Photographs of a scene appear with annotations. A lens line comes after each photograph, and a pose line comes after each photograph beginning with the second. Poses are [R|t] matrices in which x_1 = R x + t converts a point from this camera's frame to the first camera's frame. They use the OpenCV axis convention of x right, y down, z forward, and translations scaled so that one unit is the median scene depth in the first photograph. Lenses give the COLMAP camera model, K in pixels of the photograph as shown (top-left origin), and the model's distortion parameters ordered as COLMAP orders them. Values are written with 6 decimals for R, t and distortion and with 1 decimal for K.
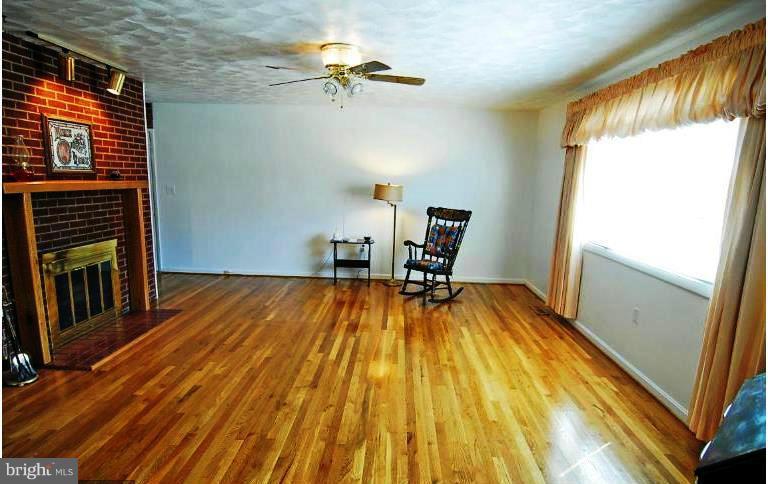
lens RADIAL K [[384.9, 0, 384.0], [0, 384.9, 242.0], [0, 0, 1]] dist [0.001930, 0.000468]
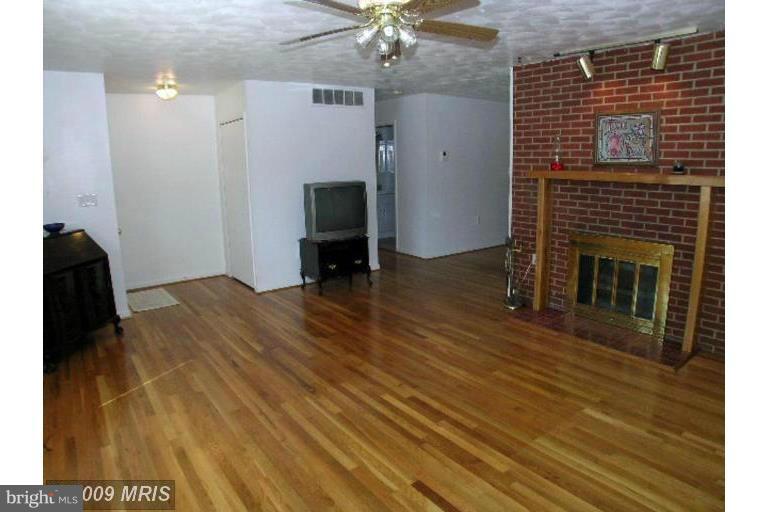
lens RADIAL K [[433.5, 0, 384.0], [0, 433.5, 256.0], [0, 0, 1]] dist [-0.128975, 0.000777]
pose [[-0.739783, 0.134422, -0.659281, 0.388814], [-0.105064, 0.944743, 0.310518, -0.230286], [0.664592, 0.298983, -0.684782, 1.447190]]
